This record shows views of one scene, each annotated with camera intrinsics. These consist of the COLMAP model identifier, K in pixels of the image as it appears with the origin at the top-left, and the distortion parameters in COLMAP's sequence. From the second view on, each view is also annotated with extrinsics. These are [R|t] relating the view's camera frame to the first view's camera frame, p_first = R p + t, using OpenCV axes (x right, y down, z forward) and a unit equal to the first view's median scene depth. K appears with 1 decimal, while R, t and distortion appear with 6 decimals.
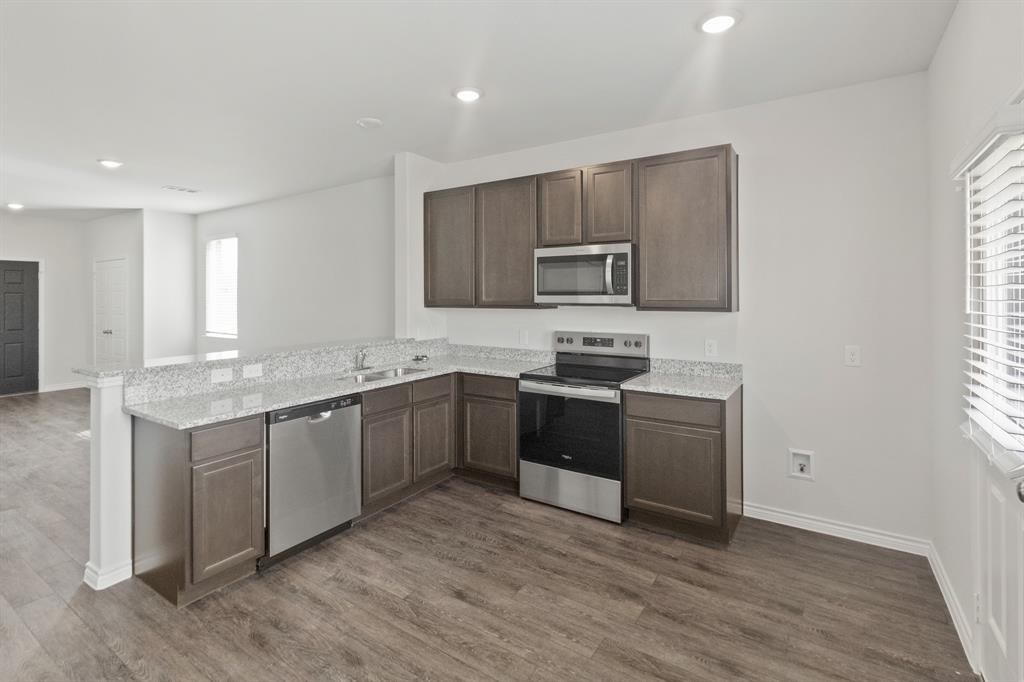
lens RADIAL K [[482.1, 0, 511.2], [0, 482.1, 293.8], [0, 0, 1]] dist [0.000389, -0.000472]
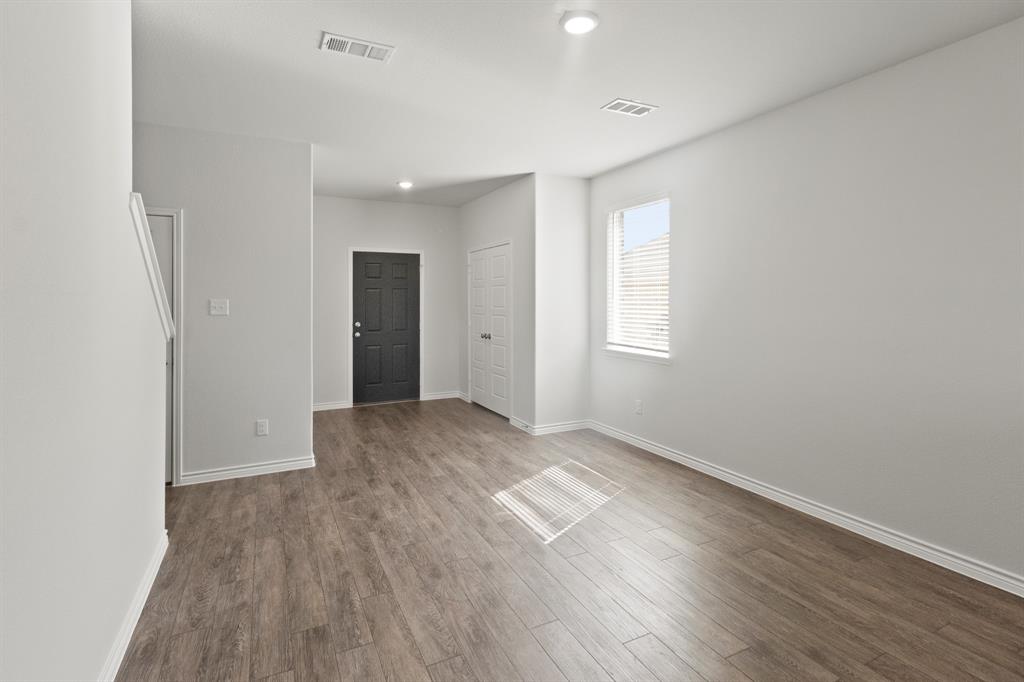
lens RADIAL K [[482.1, 0, 511.2], [0, 482.1, 293.8], [0, 0, 1]] dist [0.000389, -0.000472]
pose [[0.865742, -0.000639, -0.500491, -0.403926], [-0.001009, 0.999995, -0.003021, 0.010101], [0.500490, 0.003120, 0.865737, 0.325653]]
